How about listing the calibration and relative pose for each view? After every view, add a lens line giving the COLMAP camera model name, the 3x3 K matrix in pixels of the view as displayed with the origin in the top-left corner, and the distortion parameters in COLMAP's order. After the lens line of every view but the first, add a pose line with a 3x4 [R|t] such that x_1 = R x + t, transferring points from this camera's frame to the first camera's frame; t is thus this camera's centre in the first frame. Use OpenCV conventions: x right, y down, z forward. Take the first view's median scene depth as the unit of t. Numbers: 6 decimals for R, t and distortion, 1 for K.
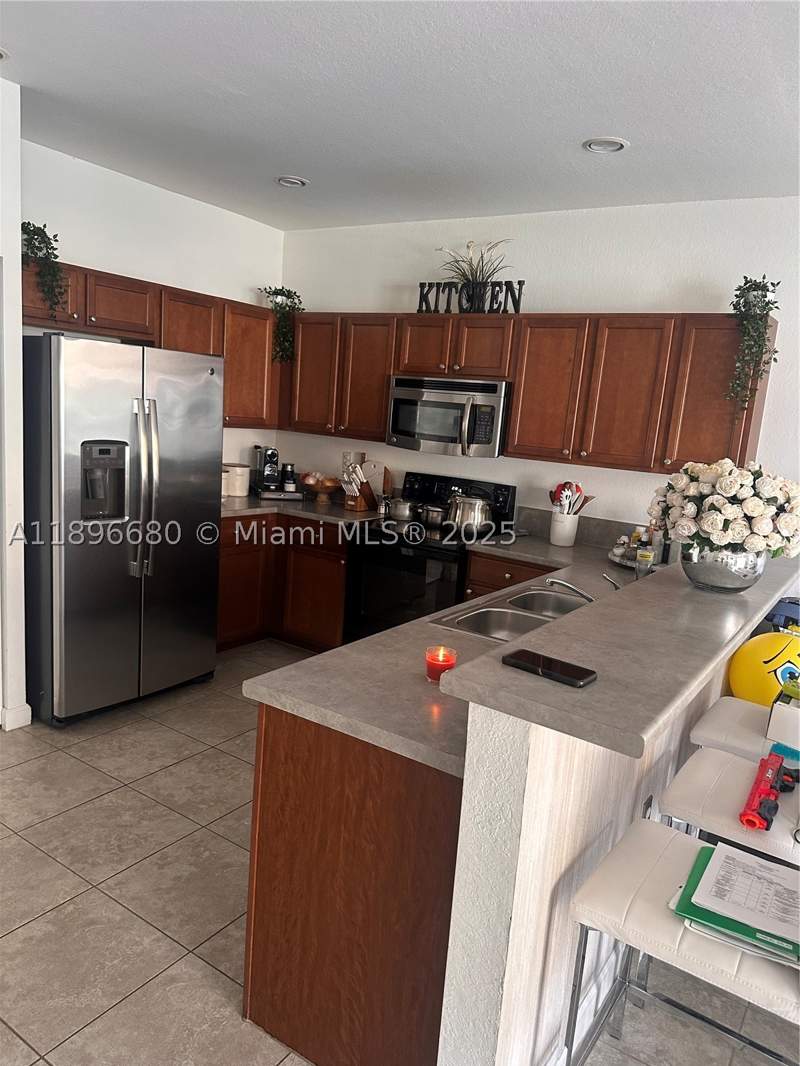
lens RADIAL K [[761.6, 0, 402.2], [0, 761.6, 549.3], [0, 0, 1]] dist [-0.006190, -0.004644]
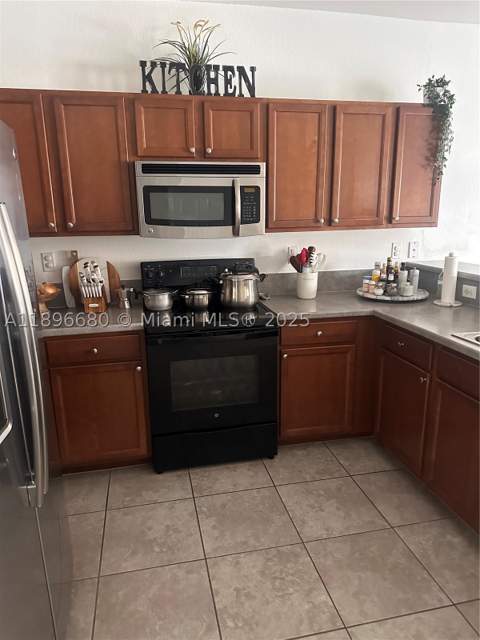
lens RADIAL K [[457.2, 0, 241.3], [0, 457.2, 329.8], [0, 0, 1]] dist [-0.006190, -0.004644]
pose [[0.690912, -0.260674, 0.674307, -0.374777], [0.201752, 0.965197, 0.166406, -0.101254], [-0.694216, 0.021071, 0.719458, 0.537819]]
